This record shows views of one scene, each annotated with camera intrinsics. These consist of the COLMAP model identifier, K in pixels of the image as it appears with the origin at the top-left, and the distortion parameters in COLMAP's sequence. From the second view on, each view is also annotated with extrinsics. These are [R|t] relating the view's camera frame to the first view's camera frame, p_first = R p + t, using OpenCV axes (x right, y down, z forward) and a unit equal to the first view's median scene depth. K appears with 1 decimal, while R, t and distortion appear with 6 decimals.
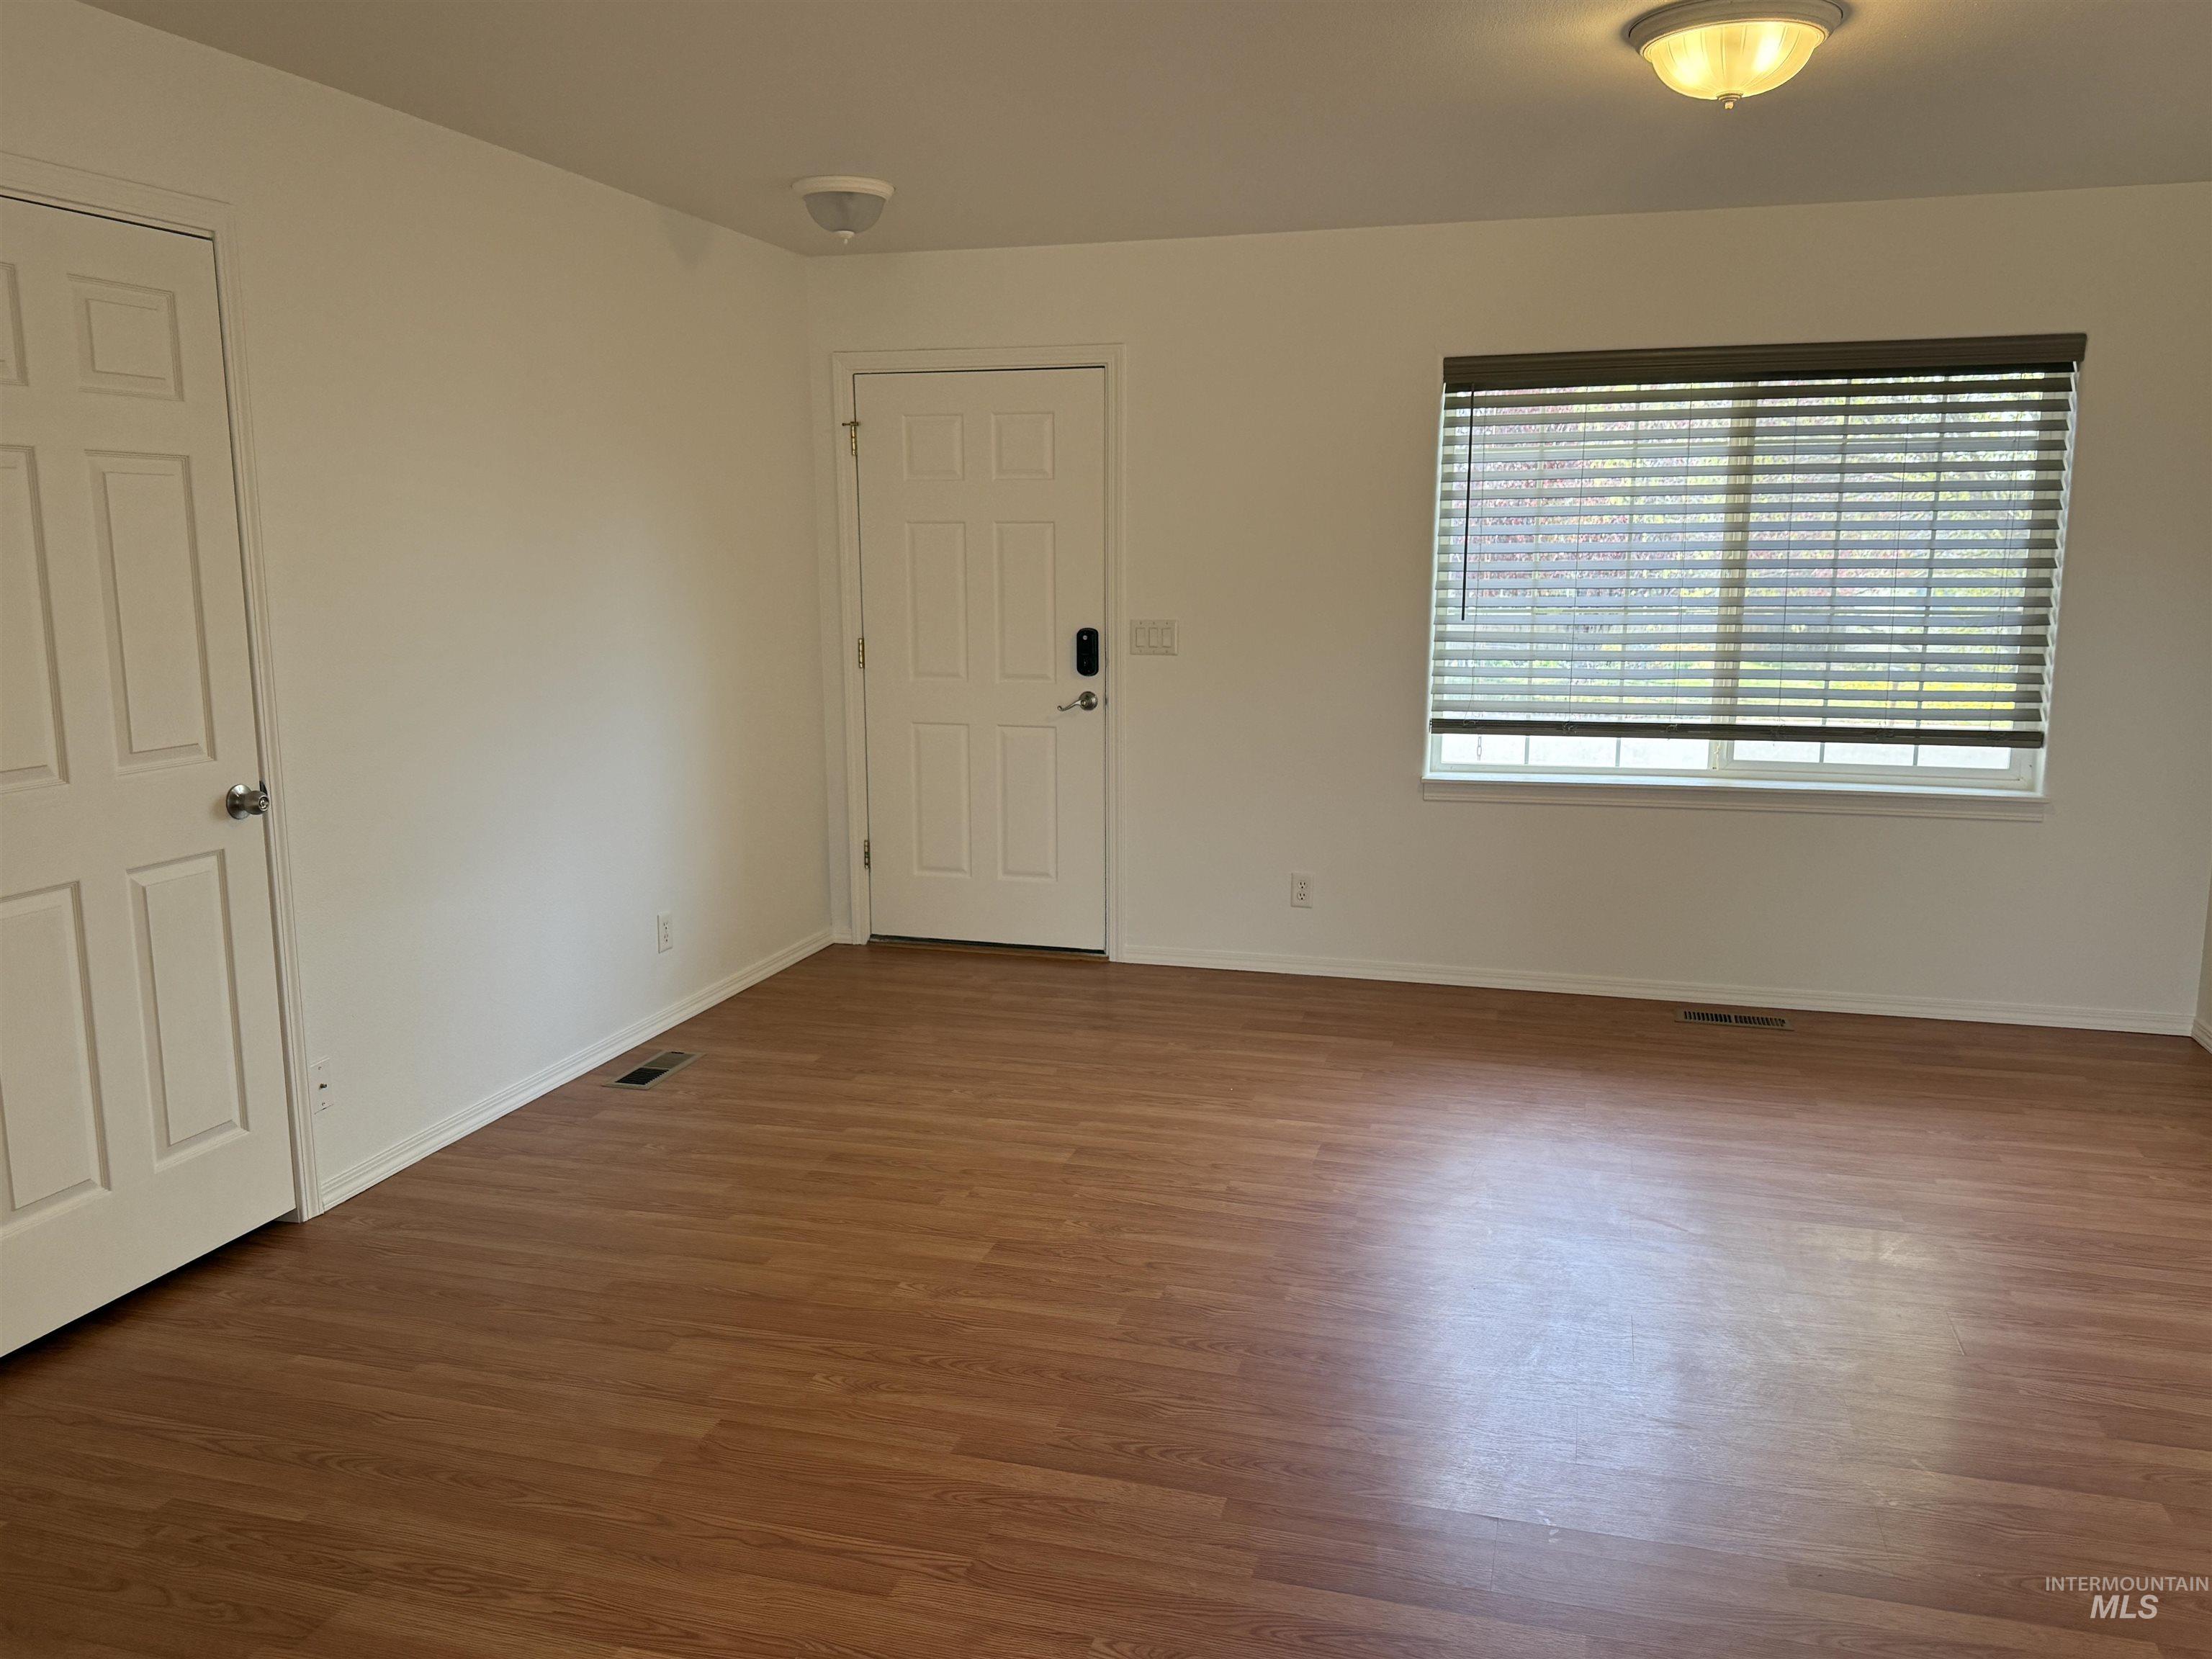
lens RADIAL K [[1689.2, 0, 1106.0], [0, 1689.2, 829.5], [0, 0, 1]] dist [0.112995, -0.209492]
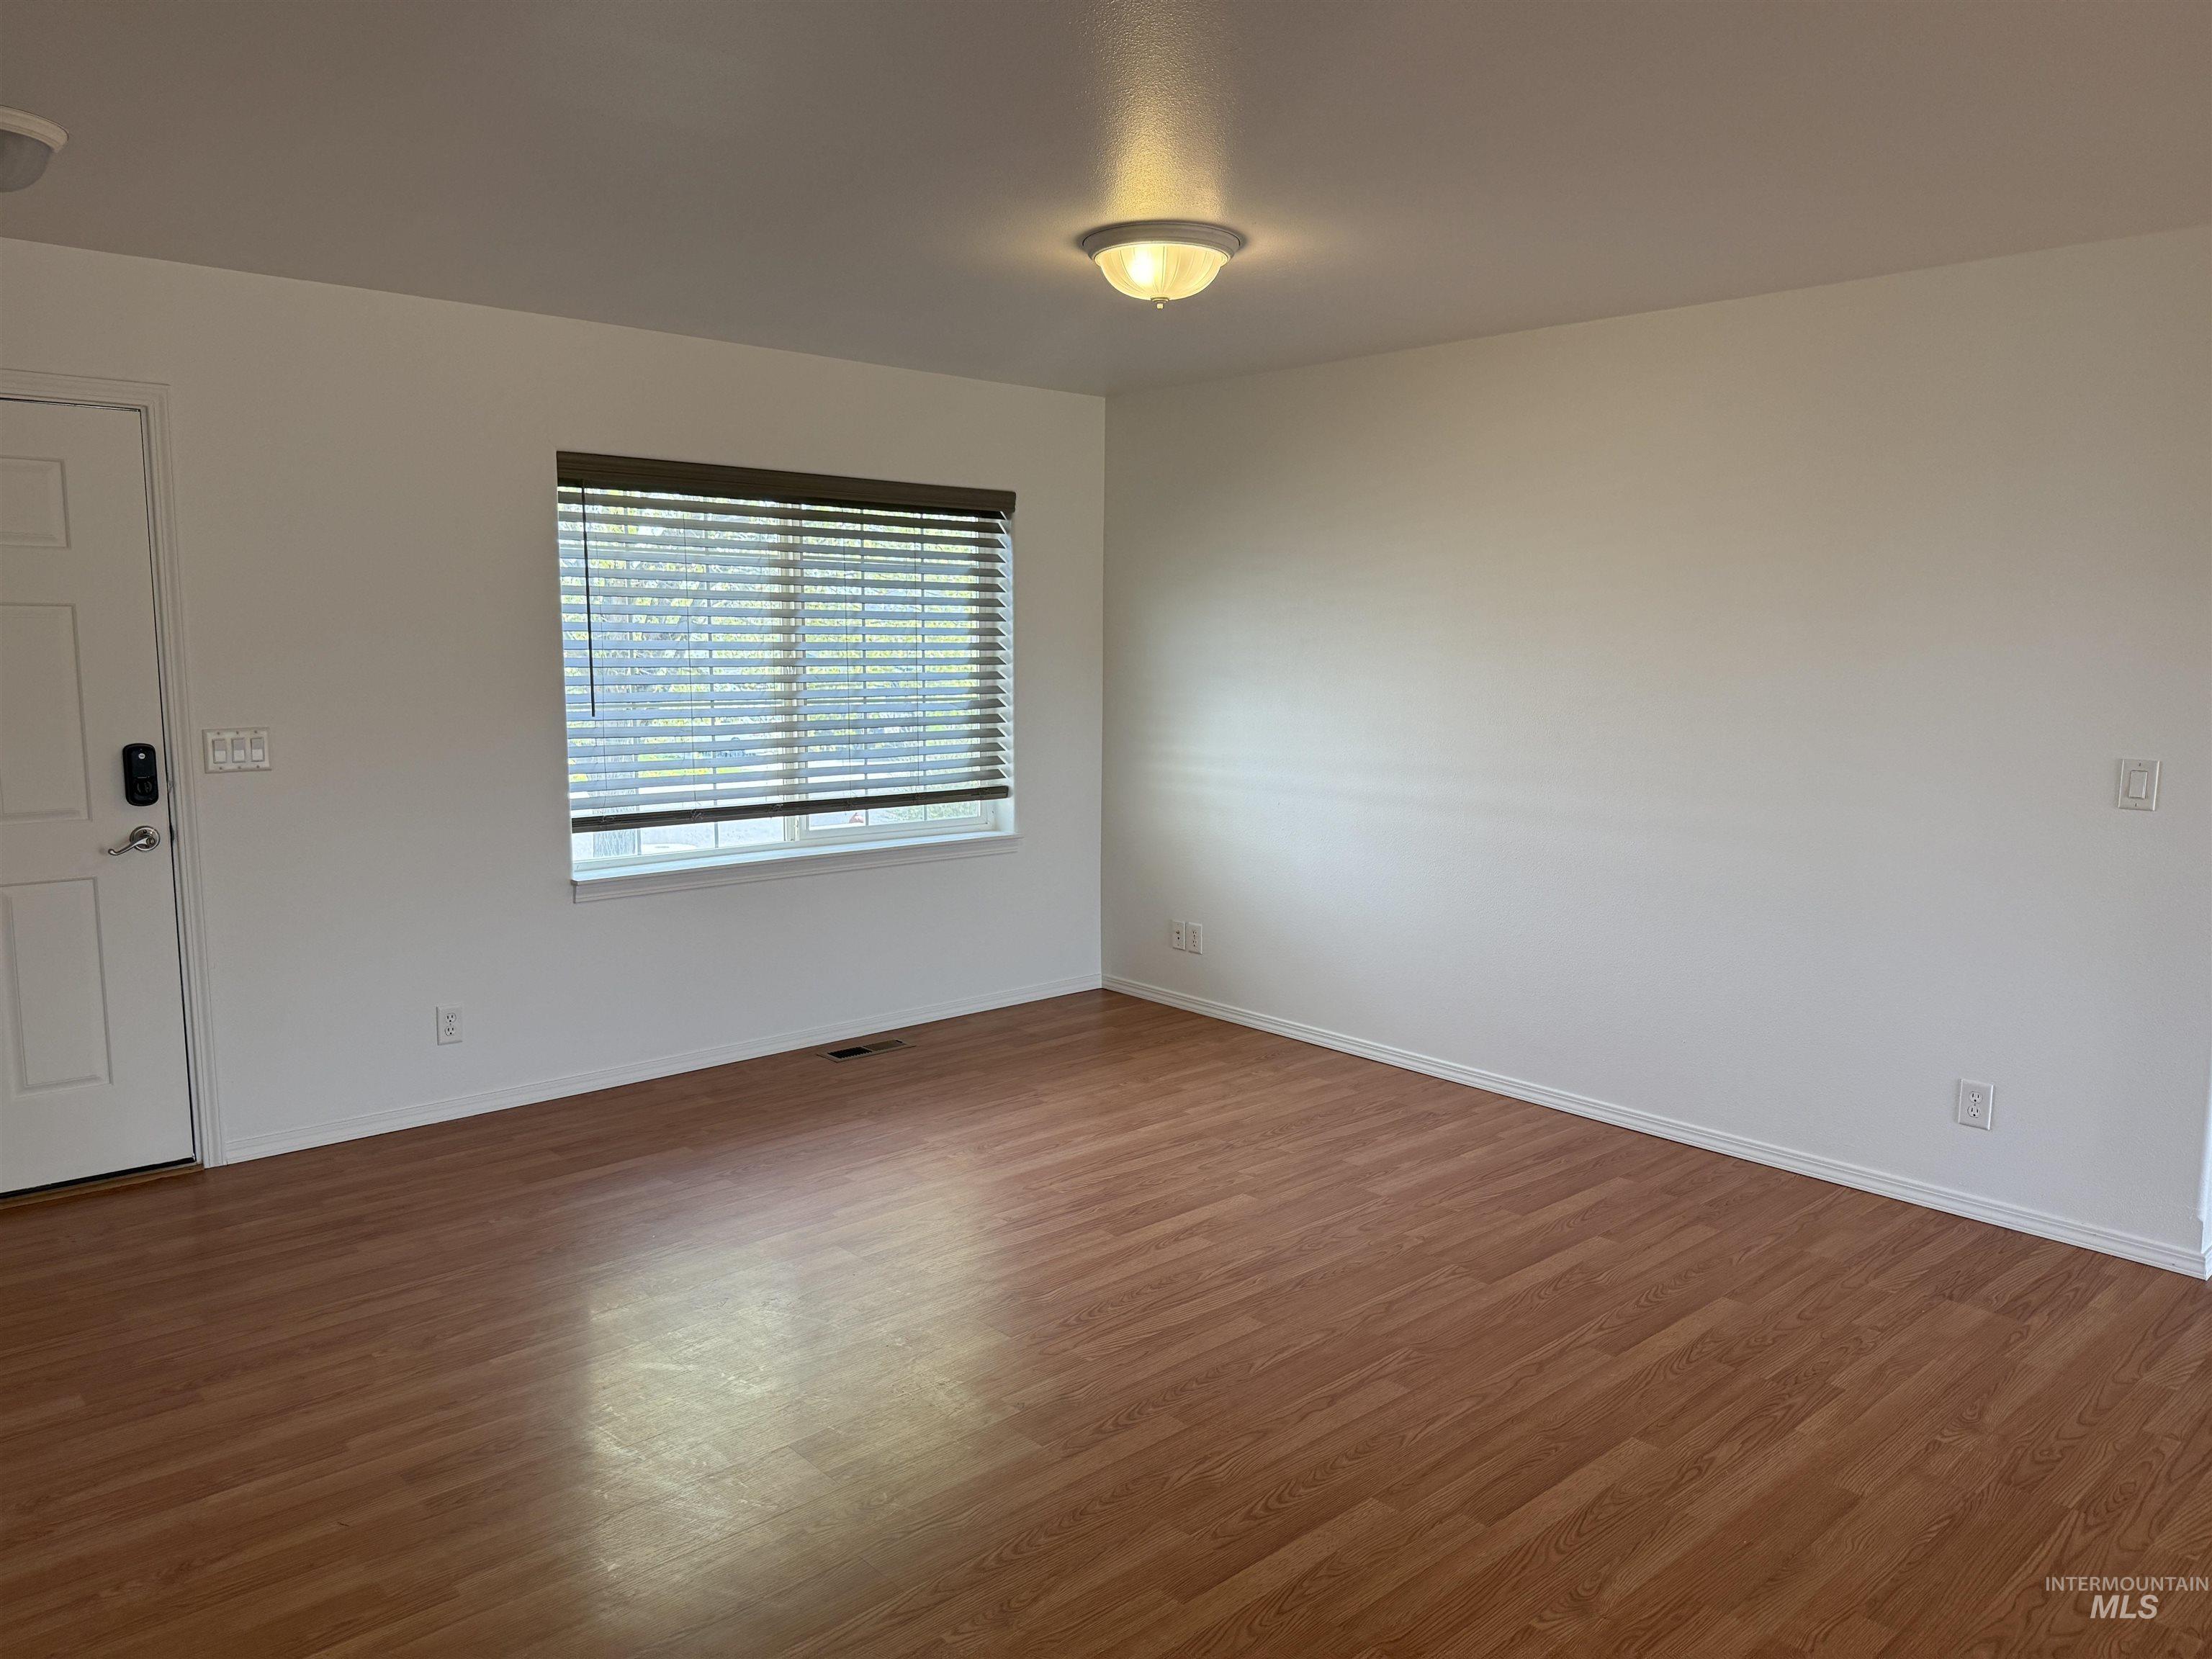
lens RADIAL K [[1546.2, 0, 1112.7], [0, 1546.2, 839.3], [0, 0, 1]] dist [0.098883, -0.171200]
pose [[0.508328, -0.103039, 0.854977, -0.442902], [0.134146, 0.990171, 0.039575, -0.051144], [-0.850651, 0.094575, 0.517154, 0.299100]]
